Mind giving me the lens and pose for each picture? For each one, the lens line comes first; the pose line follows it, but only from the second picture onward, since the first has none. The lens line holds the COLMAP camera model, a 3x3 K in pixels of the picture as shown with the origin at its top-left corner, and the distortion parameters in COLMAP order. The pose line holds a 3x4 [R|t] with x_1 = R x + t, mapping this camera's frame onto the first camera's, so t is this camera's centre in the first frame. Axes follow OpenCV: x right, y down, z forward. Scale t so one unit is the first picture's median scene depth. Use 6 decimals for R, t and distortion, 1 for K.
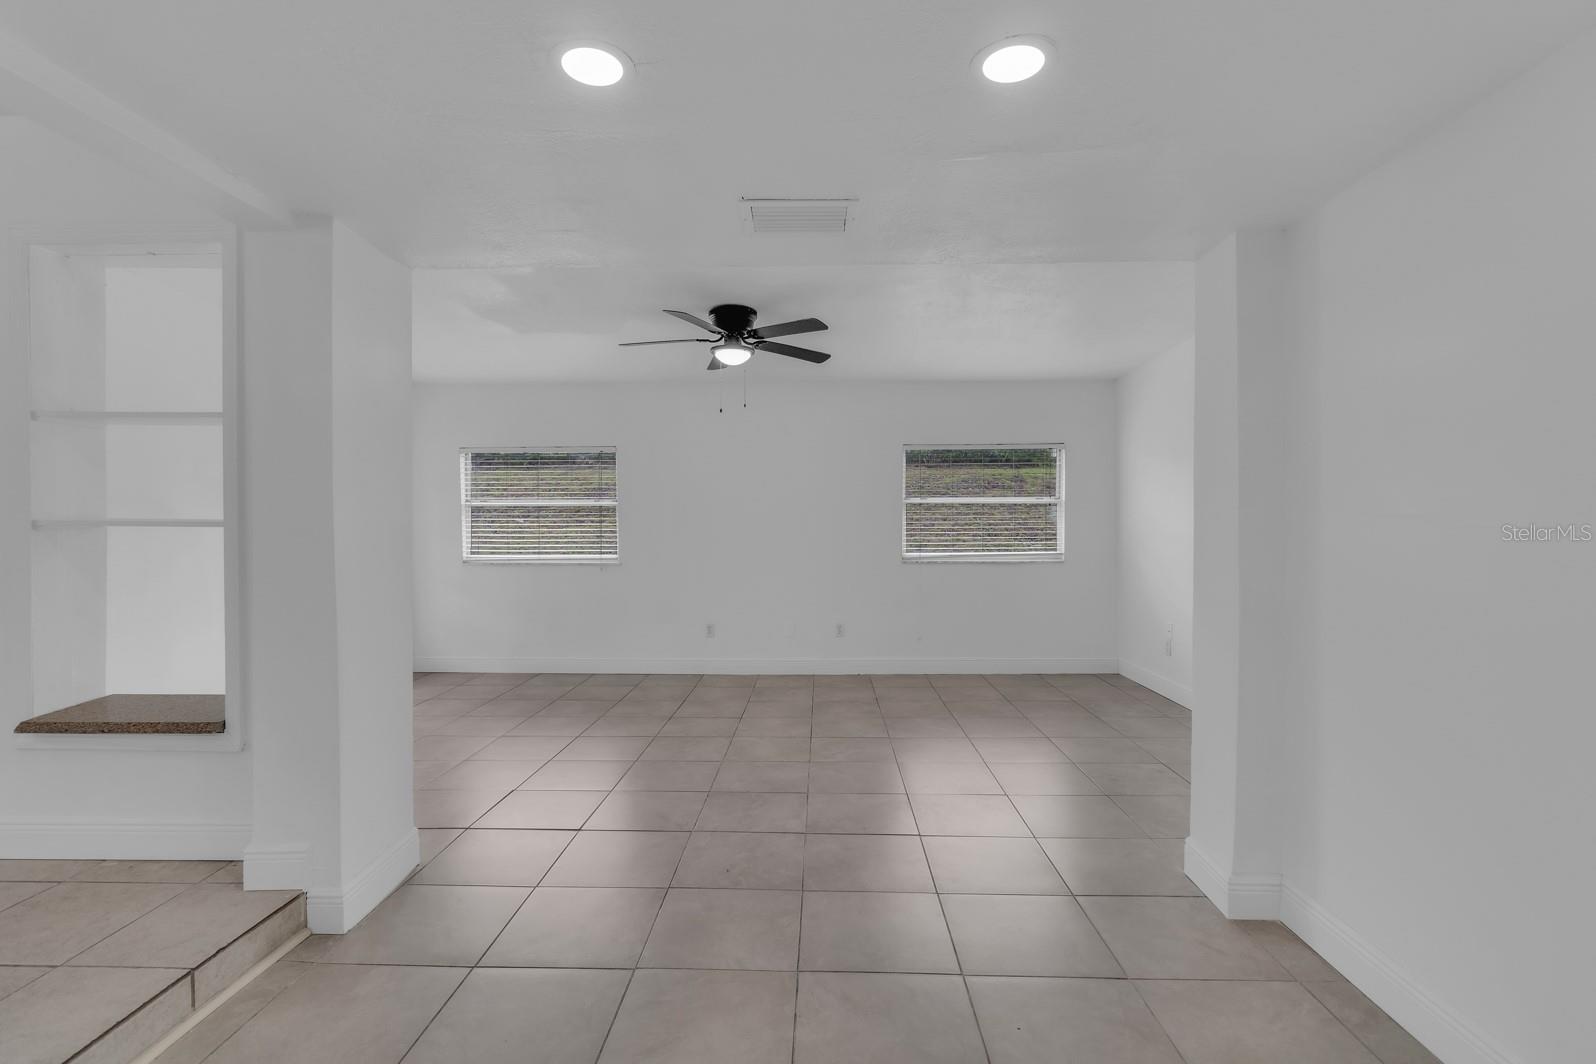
lens RADIAL K [[761.0, 0, 812.4], [0, 761.0, 519.8], [0, 0, 1]] dist [0.001293, 0.000266]
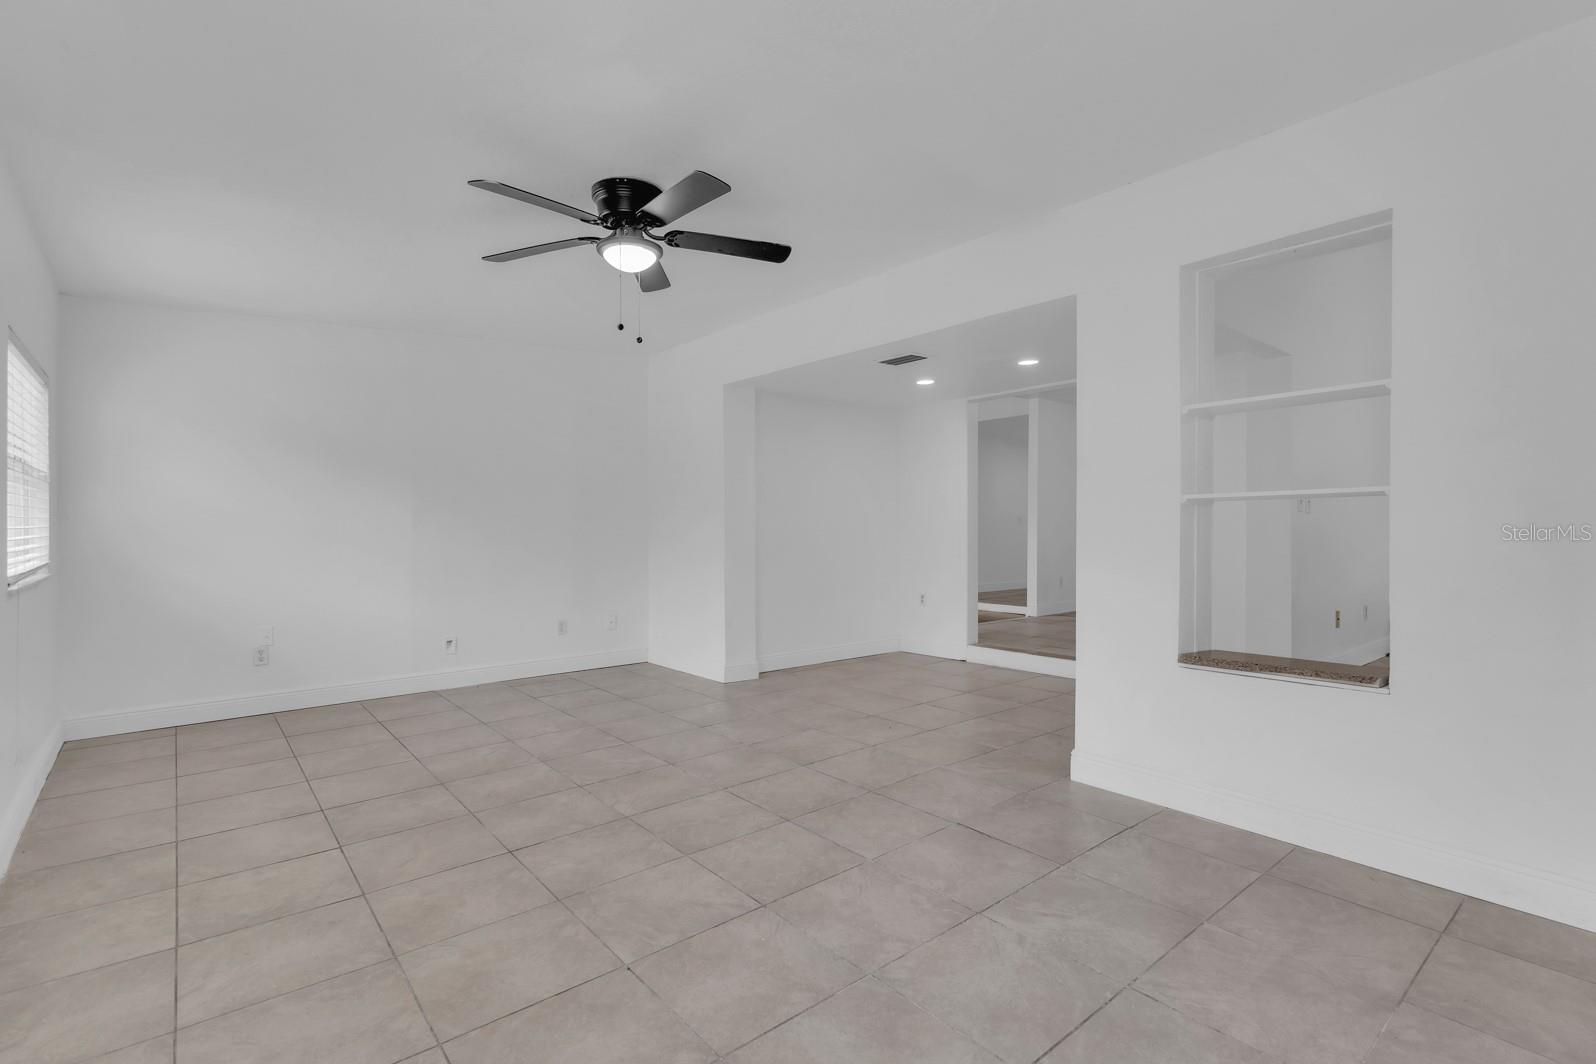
lens RADIAL K [[744.5, 0, 798.0], [0, 744.5, 532.0], [0, 0, 1]] dist [-0.002034, 0.000040]
pose [[-0.649549, -0.006278, 0.760294, -0.709302], [0.005949, 0.999893, 0.013339, 0.024097], [-0.760296, 0.013187, -0.649442, 1.318908]]
